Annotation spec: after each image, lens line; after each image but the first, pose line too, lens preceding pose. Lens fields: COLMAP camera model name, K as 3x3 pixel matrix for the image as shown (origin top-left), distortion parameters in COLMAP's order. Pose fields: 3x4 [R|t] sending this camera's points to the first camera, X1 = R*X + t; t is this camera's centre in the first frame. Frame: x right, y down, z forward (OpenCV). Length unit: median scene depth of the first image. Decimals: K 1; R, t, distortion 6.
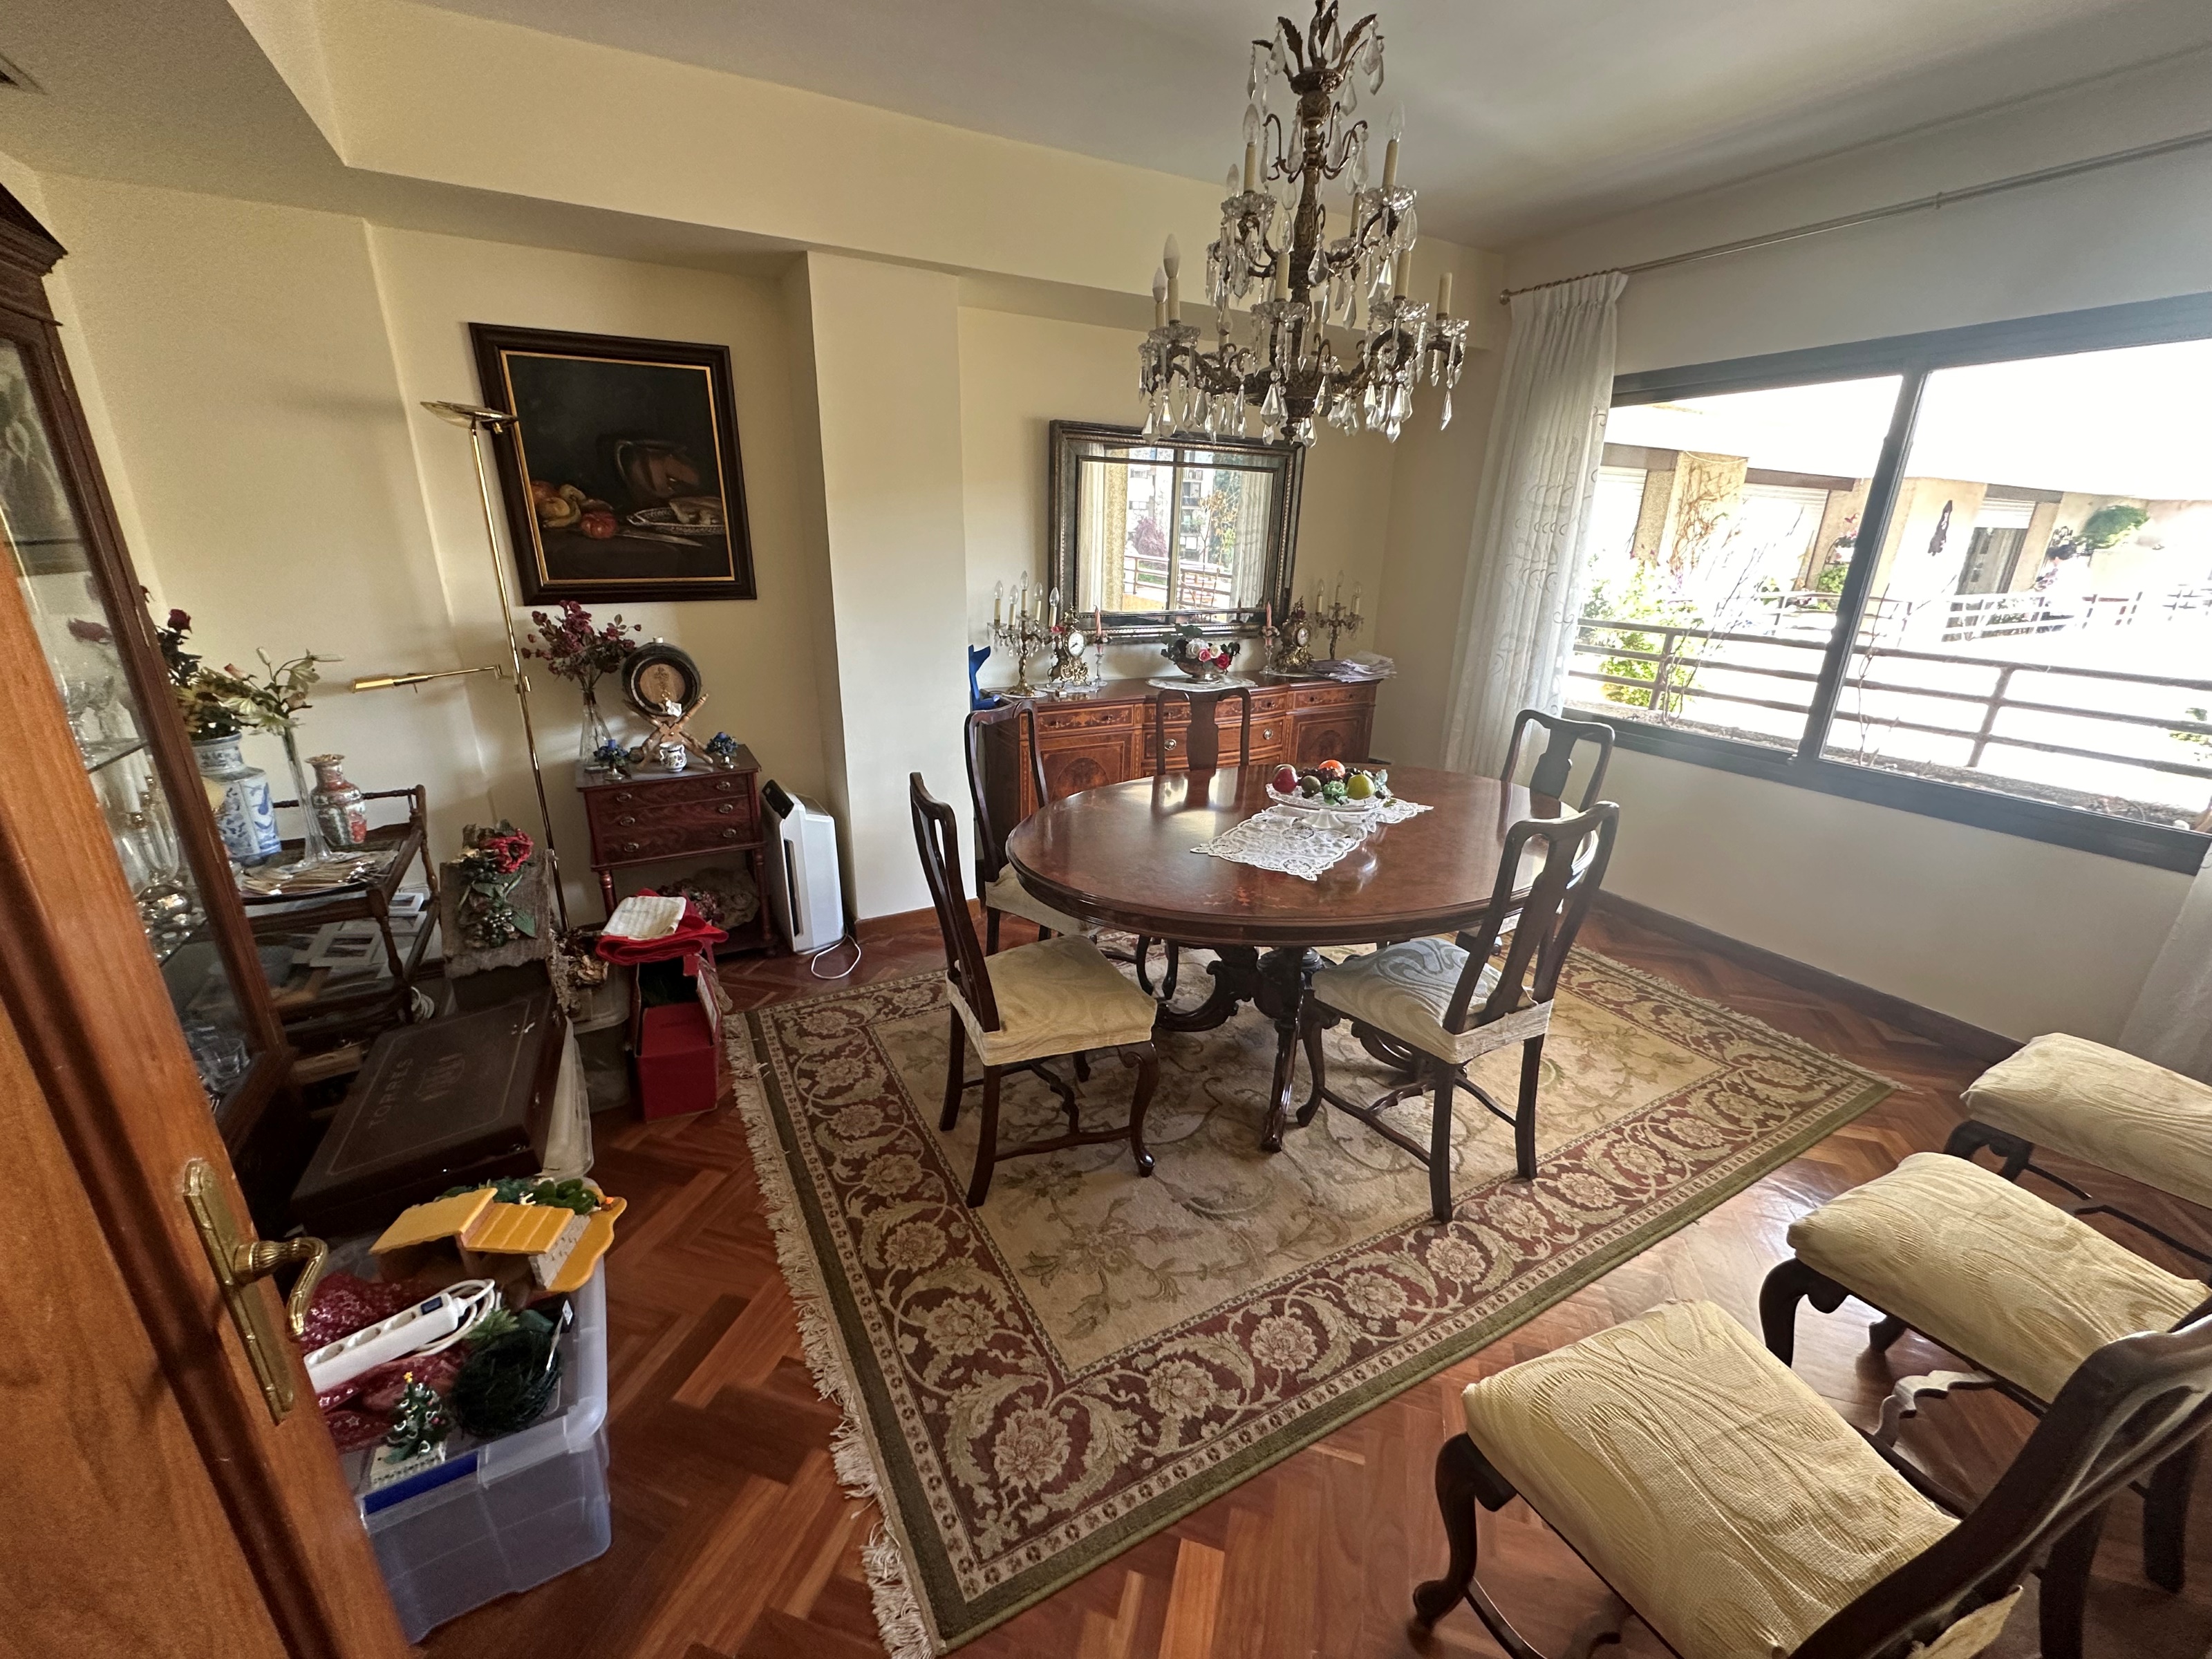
lens RADIAL K [[891.3, 0, 1104.2], [0, 891.3, 831.6], [0, 0, 1]] dist [0.000601, 0.000070]
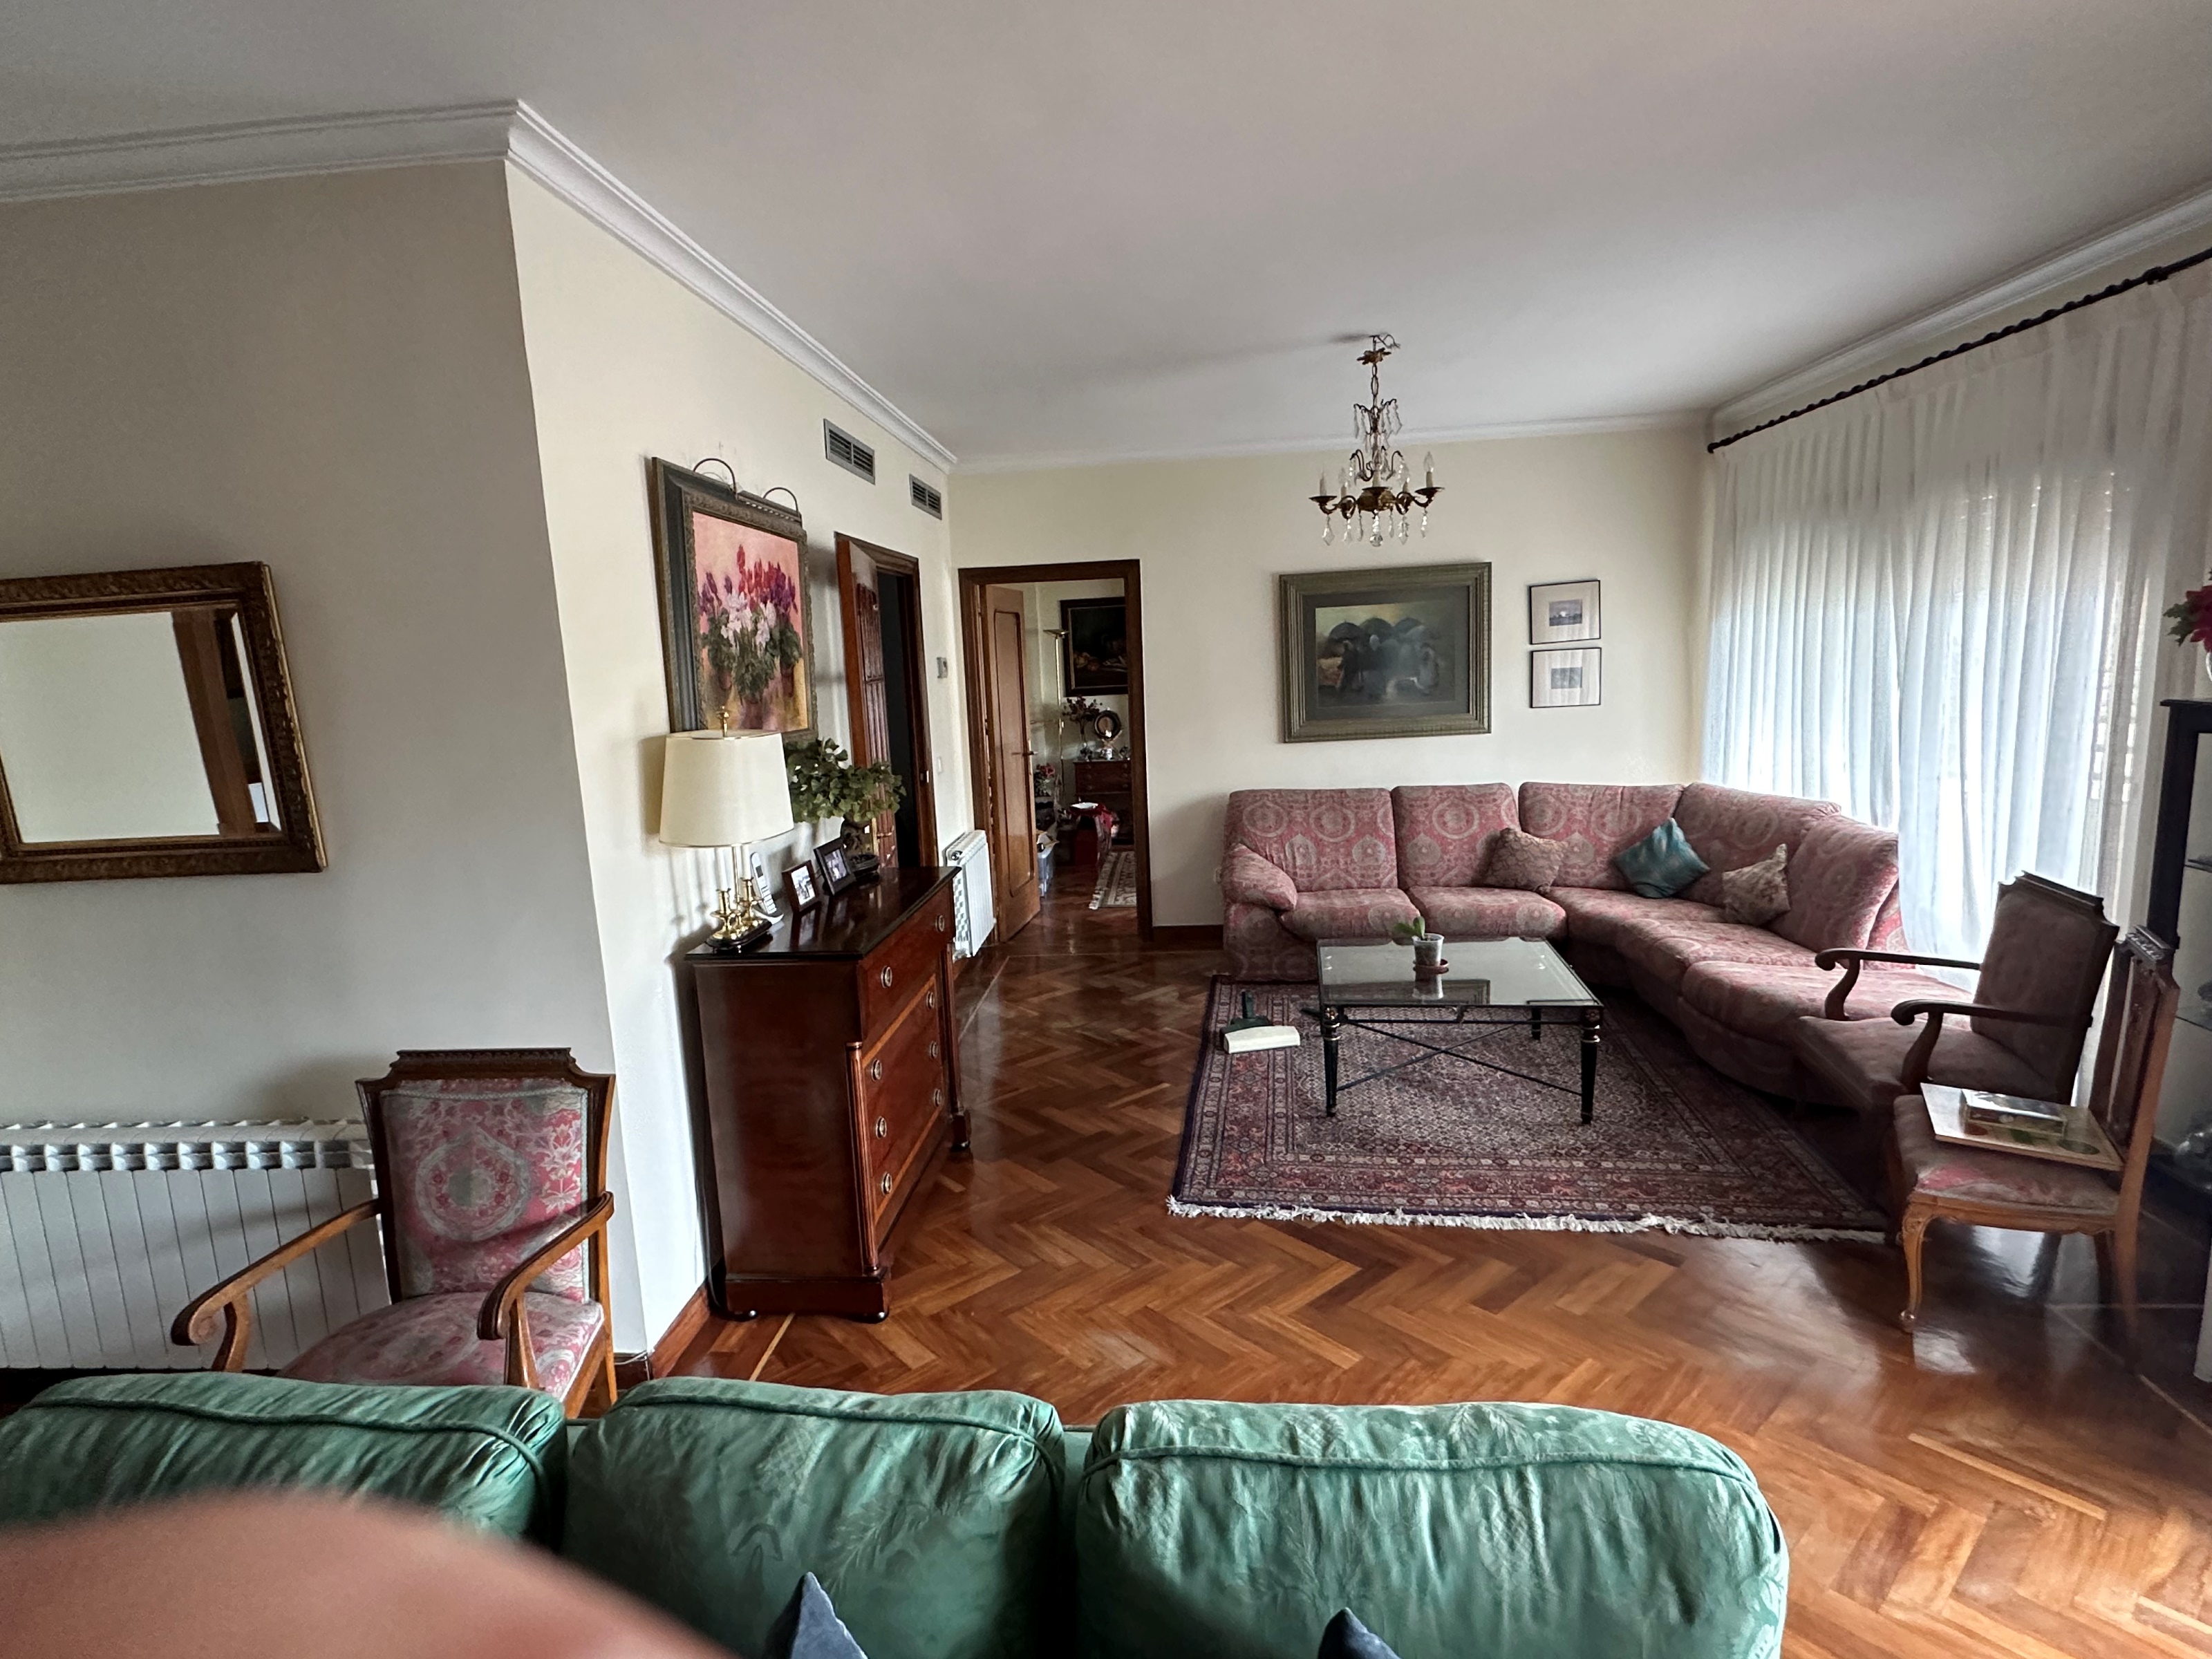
lens RADIAL K [[1153.7, 0, 1100.3], [0, 1153.7, 835.3], [0, 0, 1]] dist [-0.000061, 0.000000]
pose [[0.839863, 0.033636, -0.541755, 1.299171], [-0.123701, 0.983675, -0.130694, 0.582157], [0.528515, 0.176780, 0.830314, -1.707068]]
